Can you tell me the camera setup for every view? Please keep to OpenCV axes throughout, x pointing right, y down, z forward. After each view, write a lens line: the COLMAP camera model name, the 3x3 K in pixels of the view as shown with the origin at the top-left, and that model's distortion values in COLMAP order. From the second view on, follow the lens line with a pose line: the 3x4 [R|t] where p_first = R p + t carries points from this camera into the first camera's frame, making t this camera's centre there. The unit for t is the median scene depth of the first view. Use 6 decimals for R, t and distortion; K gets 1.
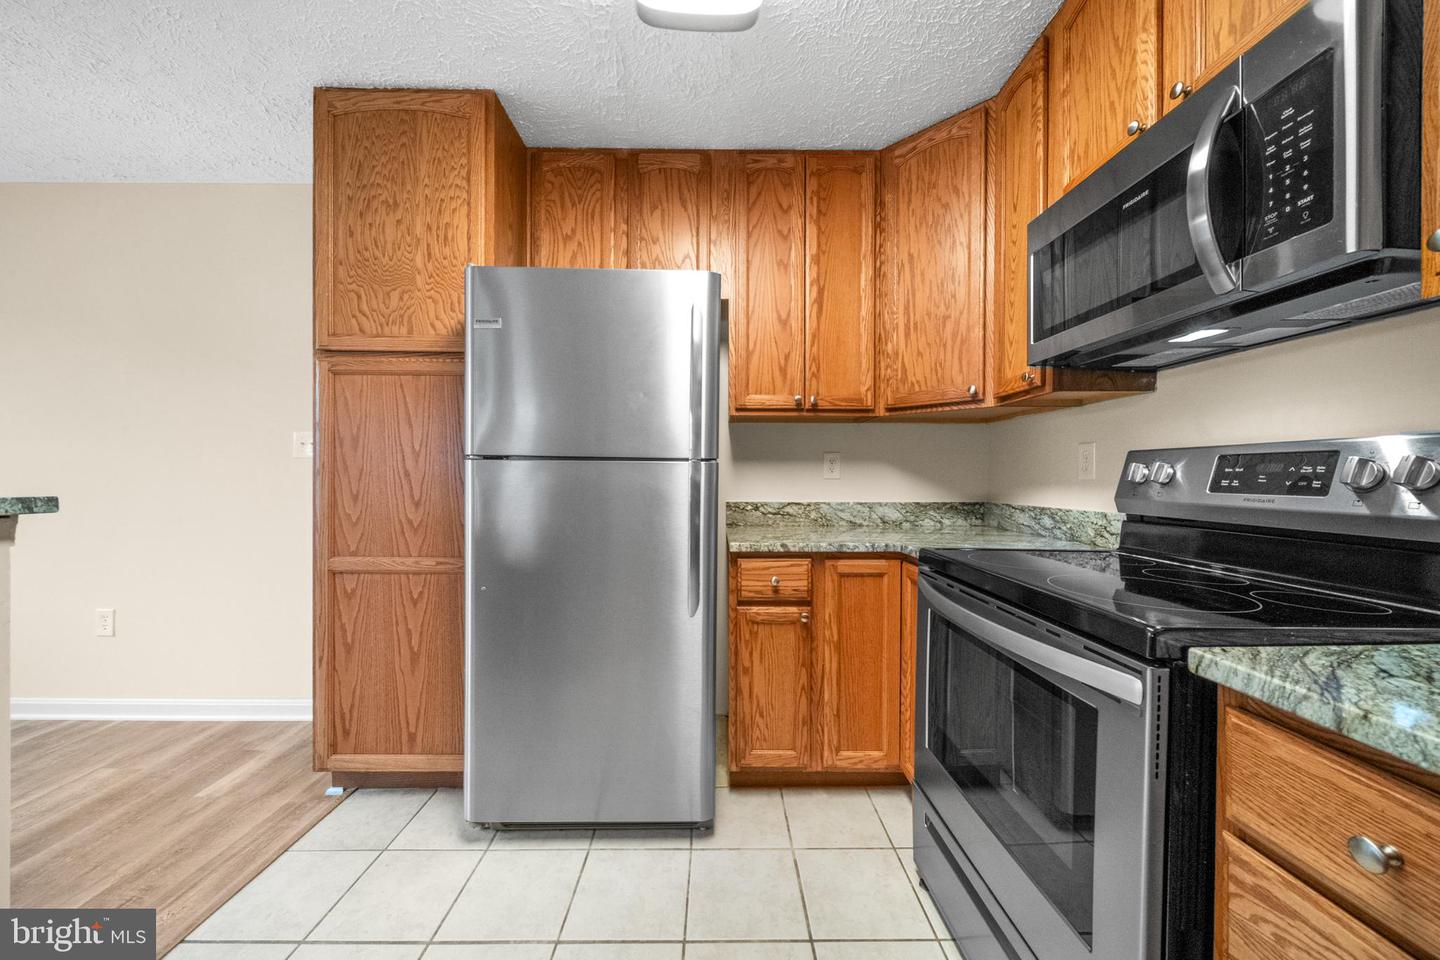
lens RADIAL K [[510.8, 0, 720.0], [0, 510.8, 480.0], [0, 0, 1]] dist [0.000936, -0.001644]
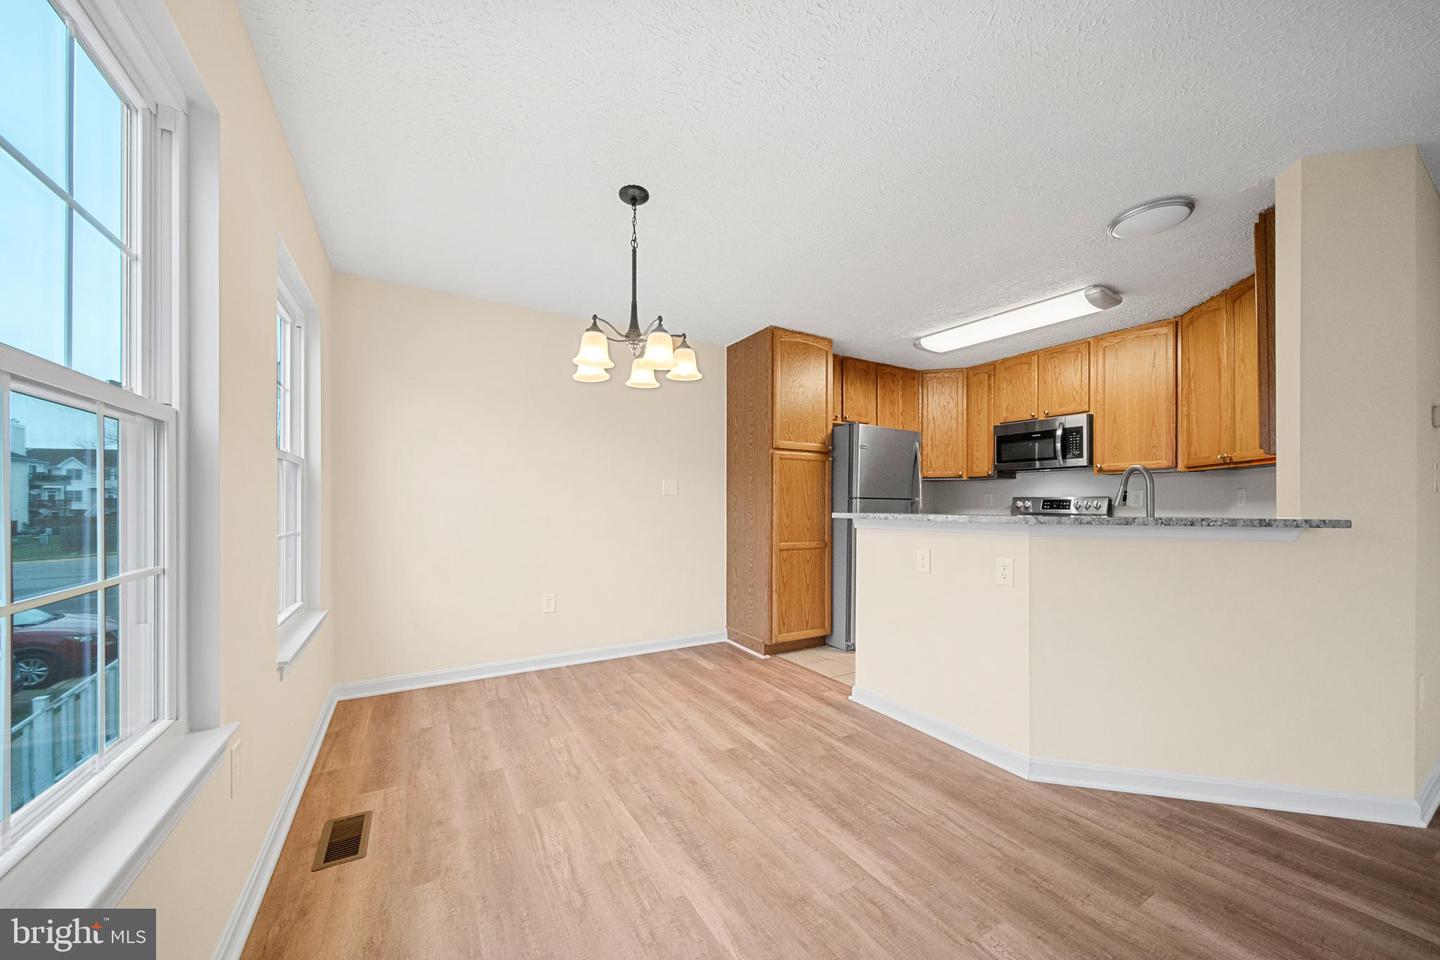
lens RADIAL K [[503.8, 0, 713.1], [0, 503.8, 507.5], [0, 0, 1]] dist [-0.024510, -0.000079]
pose [[0.871037, -0.004692, 0.491195, -2.036784], [0.003089, 0.999987, 0.004075, -0.008309], [-0.491208, -0.002033, 0.871040, -0.709499]]
